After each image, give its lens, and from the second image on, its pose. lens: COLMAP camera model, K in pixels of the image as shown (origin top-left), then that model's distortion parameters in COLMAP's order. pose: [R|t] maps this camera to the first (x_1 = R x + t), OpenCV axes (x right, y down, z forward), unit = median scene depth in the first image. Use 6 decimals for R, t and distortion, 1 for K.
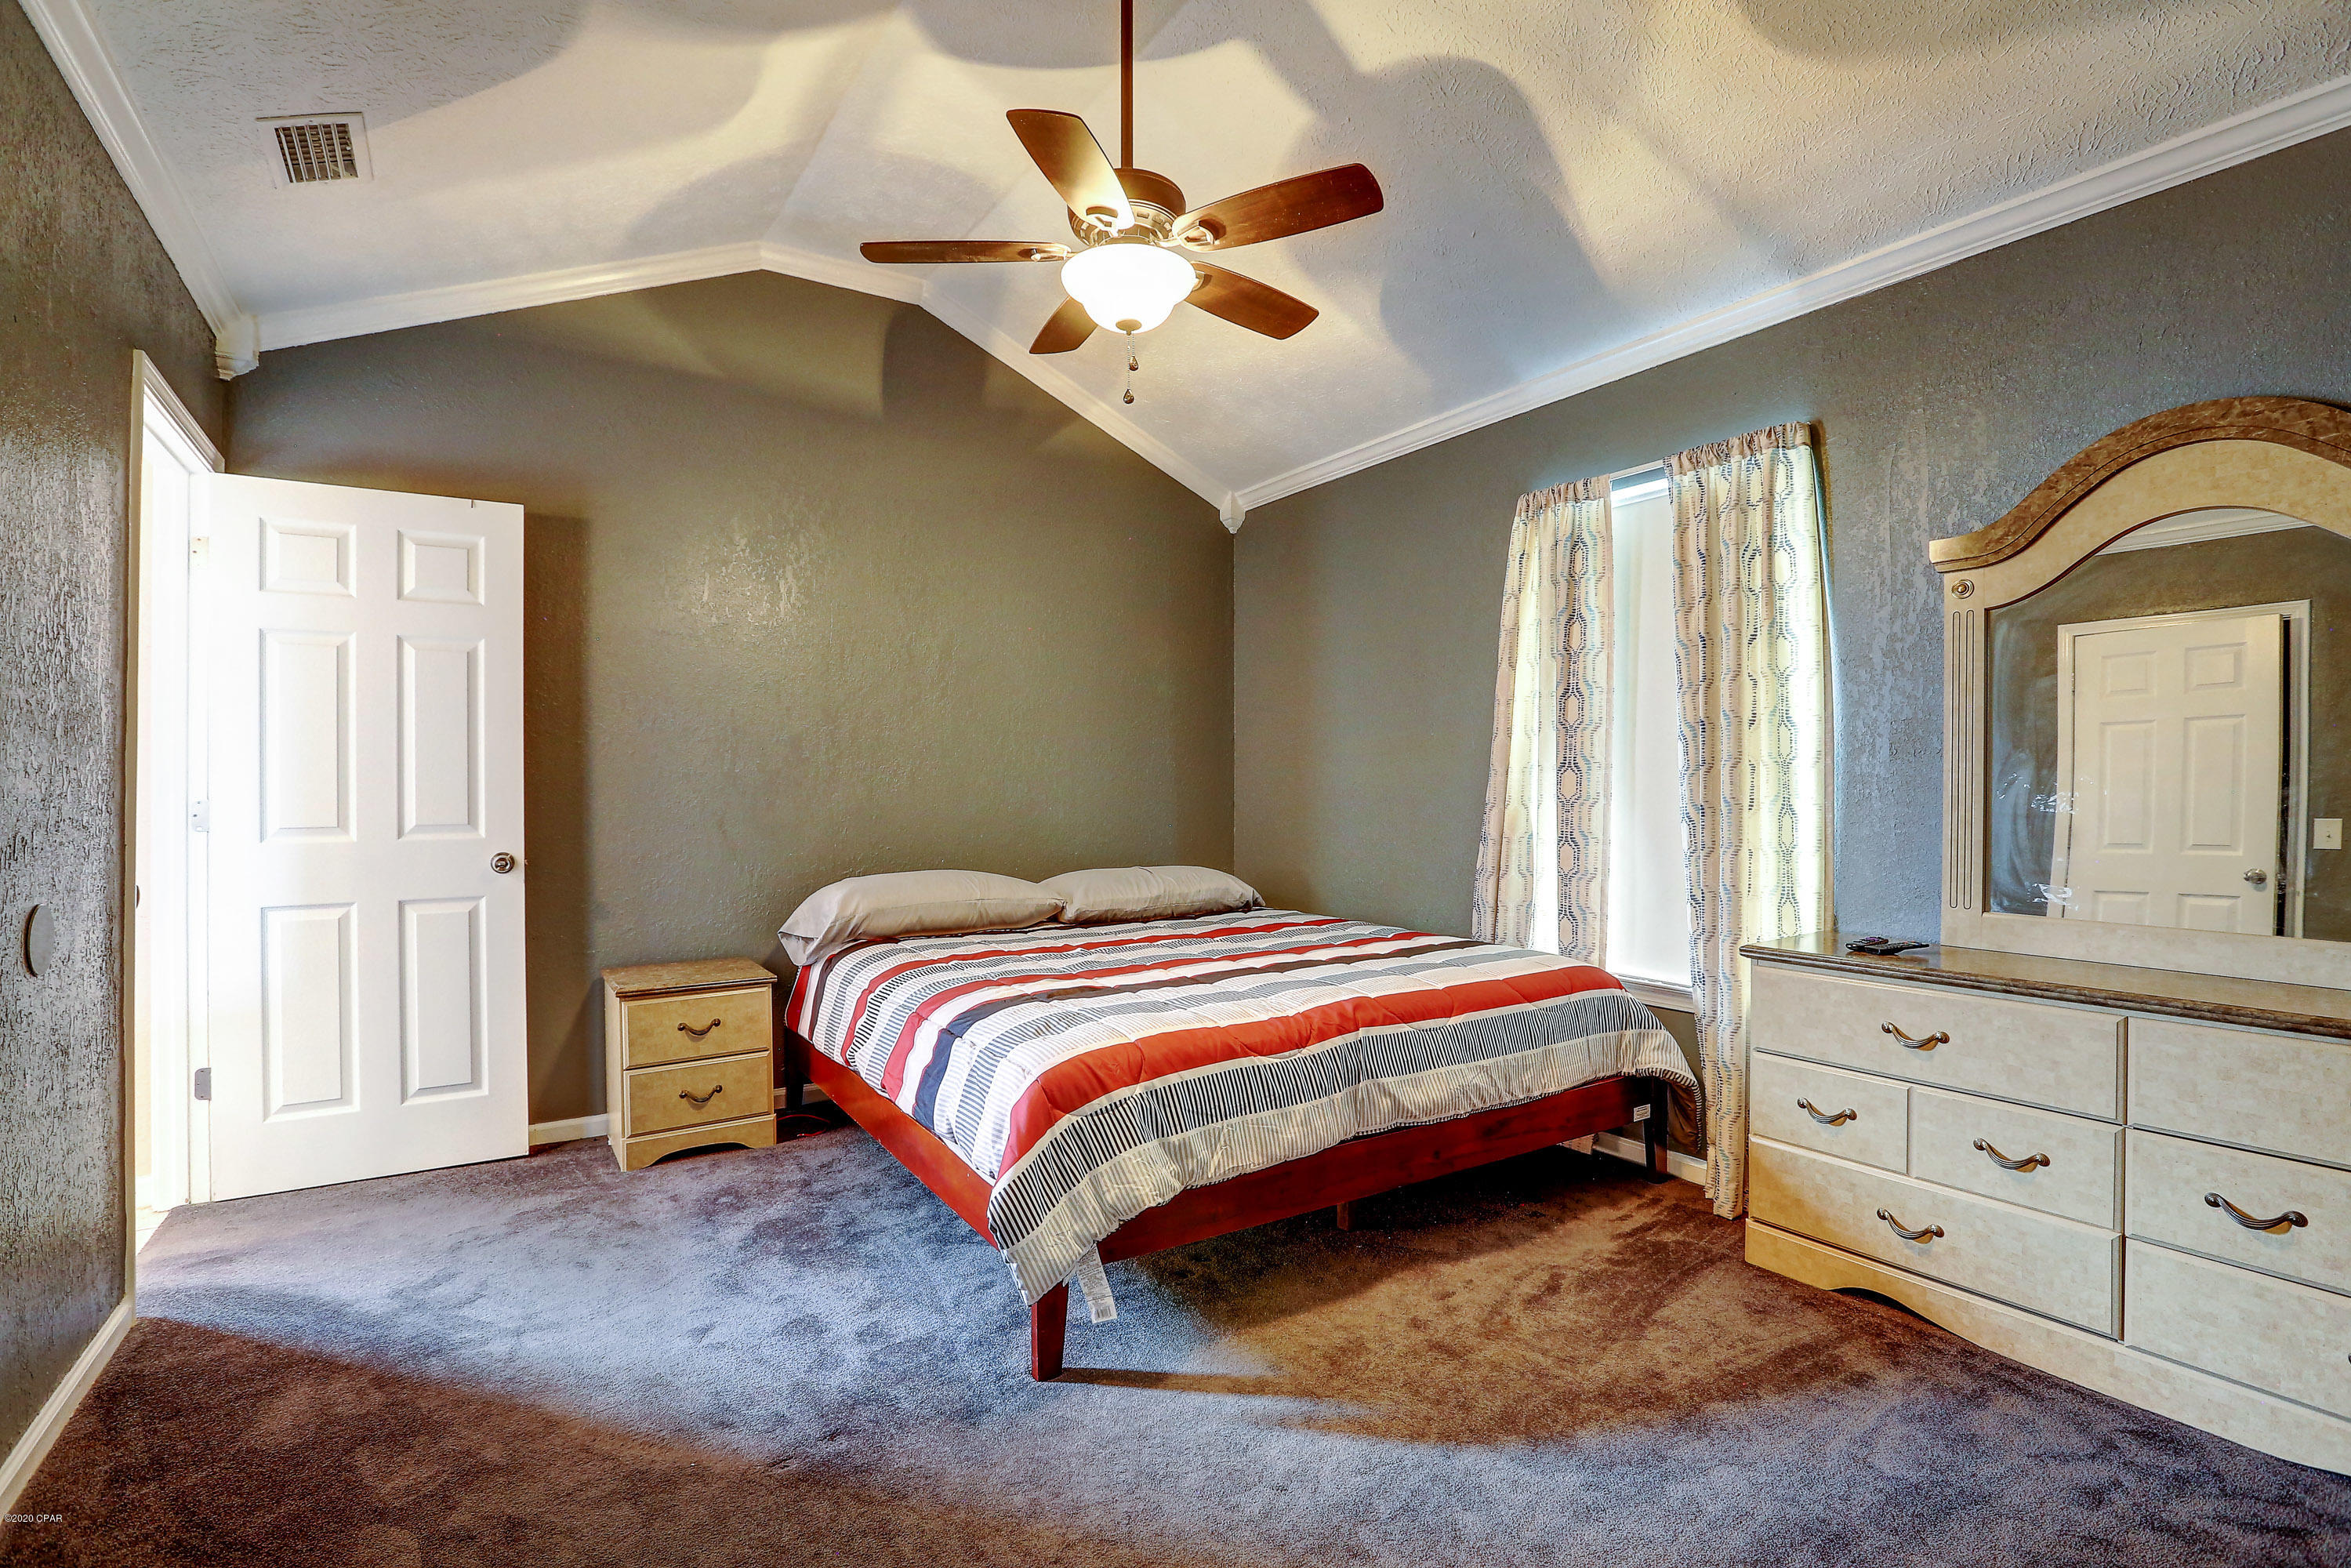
lens RADIAL K [[1068.8, 0, 1164.0], [0, 1068.8, 781.2], [0, 0, 1]] dist [-0.059198, 0.023758]
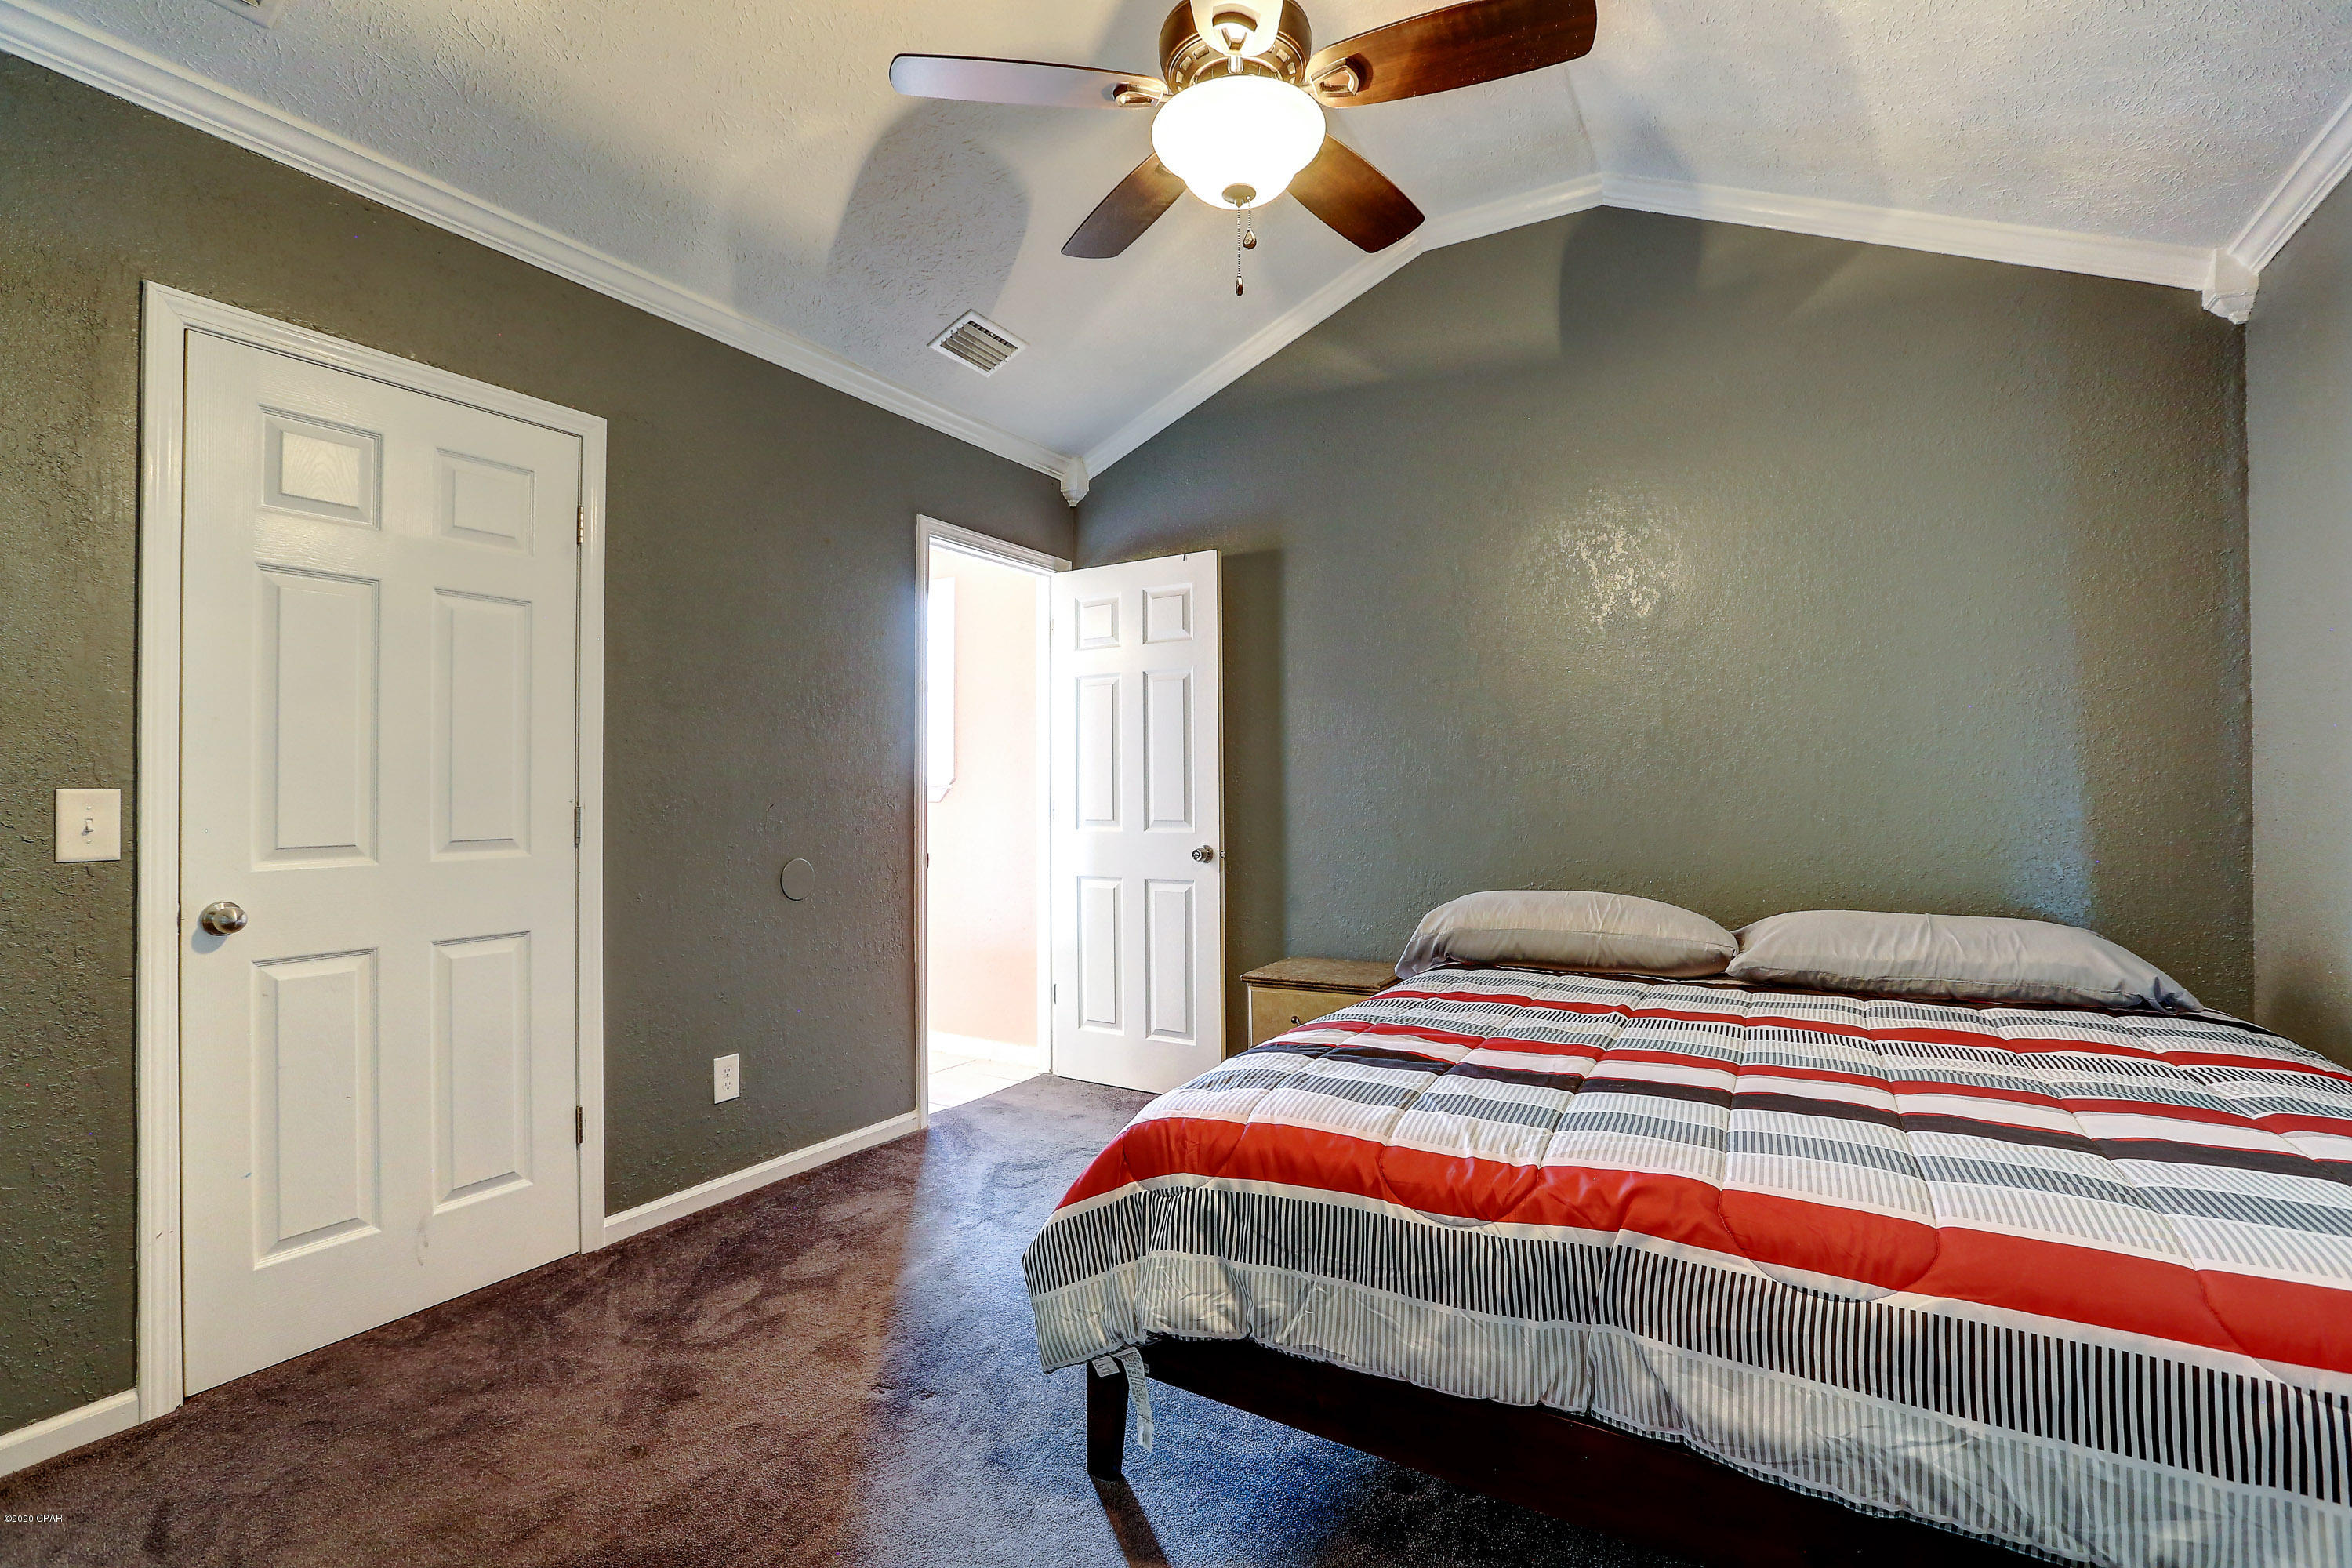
lens RADIAL K [[1069.2, 0, 1164.5], [0, 1069.2, 781.2], [0, 0, 1]] dist [-0.059198, 0.023758]
pose [[0.442479, -0.009197, -0.896732, 0.553486], [0.007517, 0.999950, -0.006547, 0.003961], [0.896747, -0.003844, 0.442526, 0.539069]]
